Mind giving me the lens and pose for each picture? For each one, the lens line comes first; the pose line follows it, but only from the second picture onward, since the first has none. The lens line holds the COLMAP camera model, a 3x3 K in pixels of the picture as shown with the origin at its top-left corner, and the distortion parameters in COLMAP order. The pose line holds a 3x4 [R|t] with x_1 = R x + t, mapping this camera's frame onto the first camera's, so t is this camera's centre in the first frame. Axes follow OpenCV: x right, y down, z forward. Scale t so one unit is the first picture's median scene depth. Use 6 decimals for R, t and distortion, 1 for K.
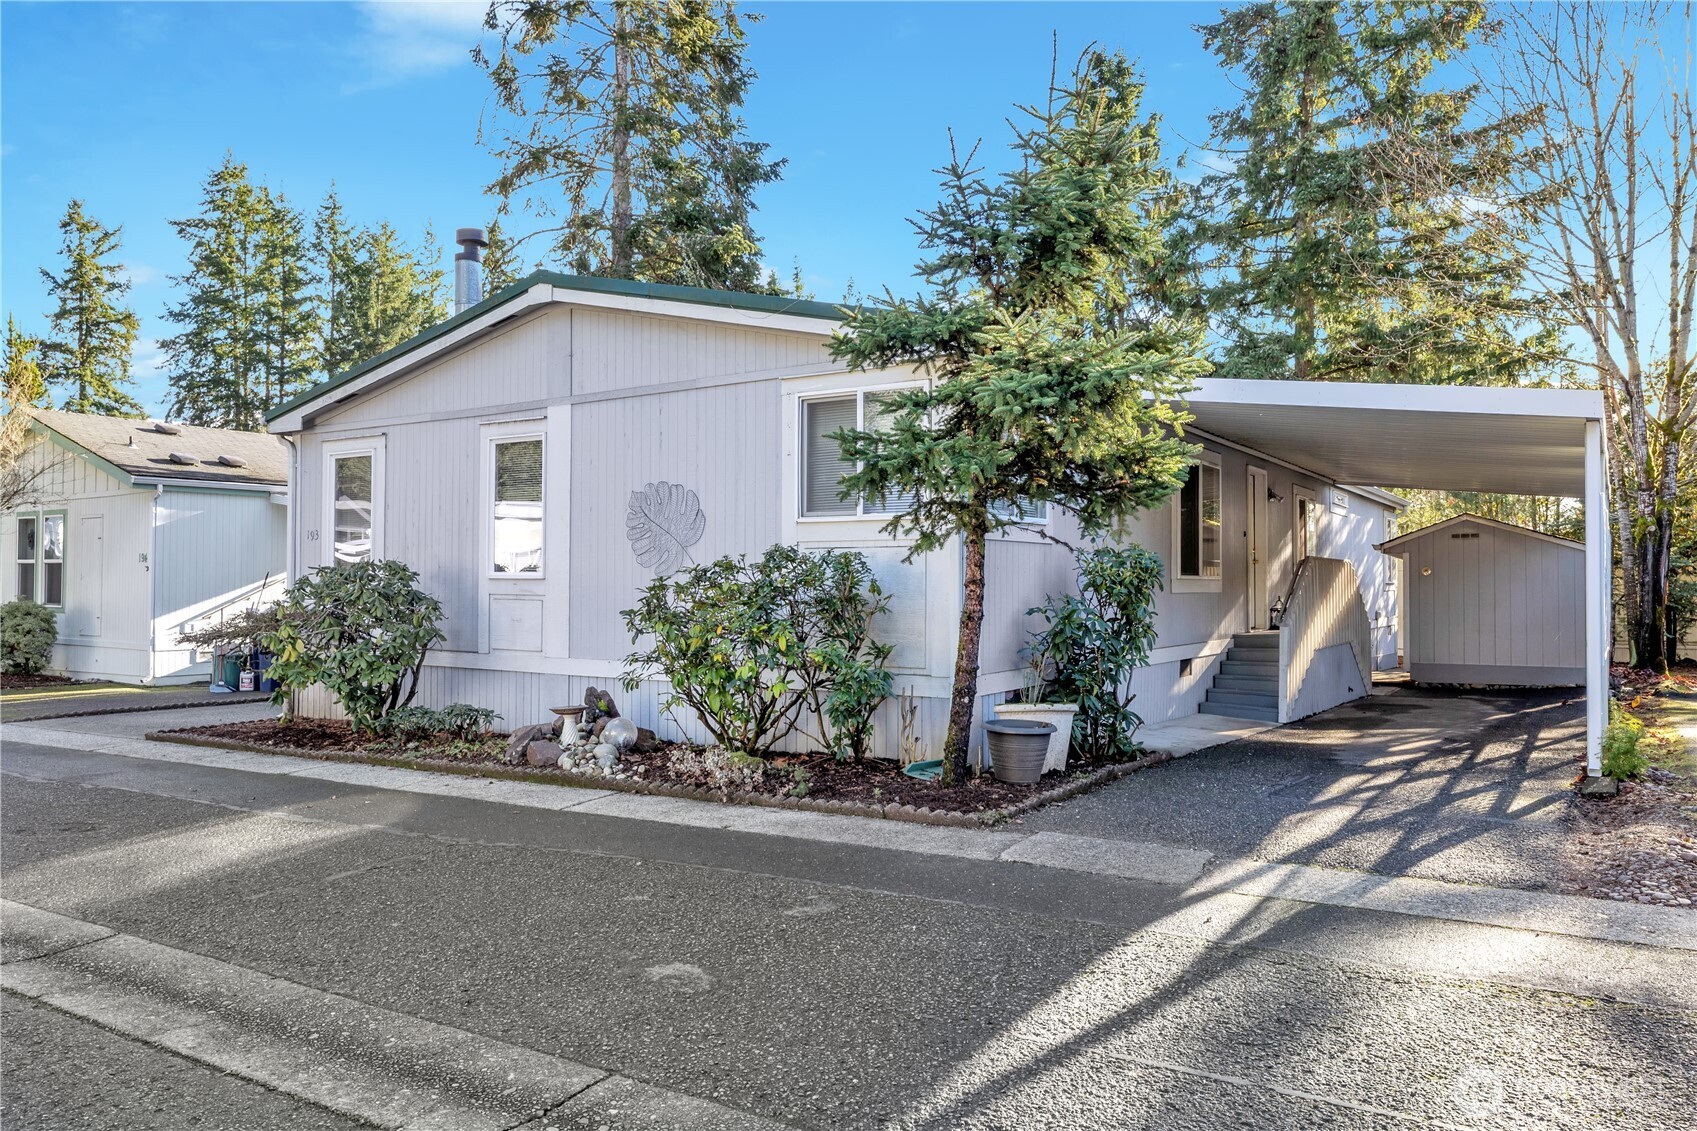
lens RADIAL K [[1193.3, 0, 847.8], [0, 1193.3, 568.6], [0, 0, 1]] dist [0.001585, 0.000947]
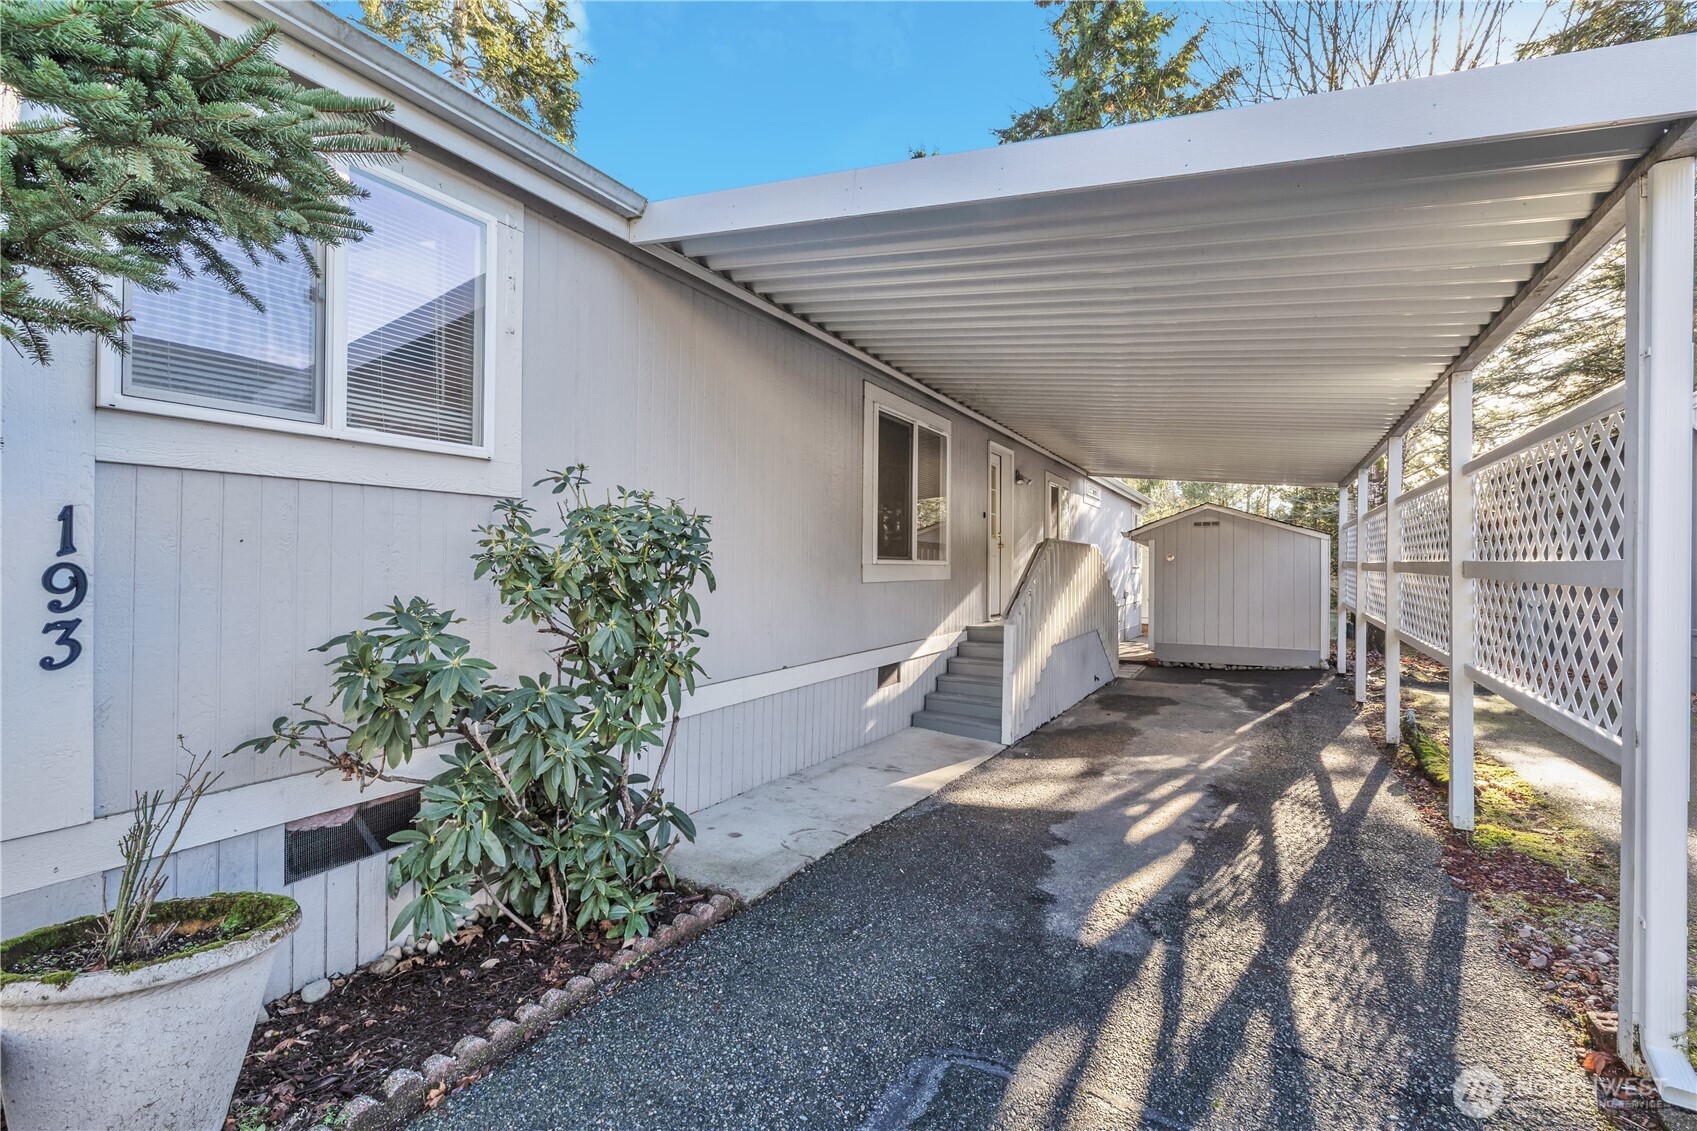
lens RADIAL K [[723.1, 0, 851.2], [0, 723.1, 562.4], [0, 0, 1]] dist [0.000303, 0.000204]
pose [[0.998566, 0.006736, 0.053109, 0.191428], [-0.007437, 0.999888, 0.013018, 0.001035], [-0.053015, -0.013394, 0.998504, 0.427678]]
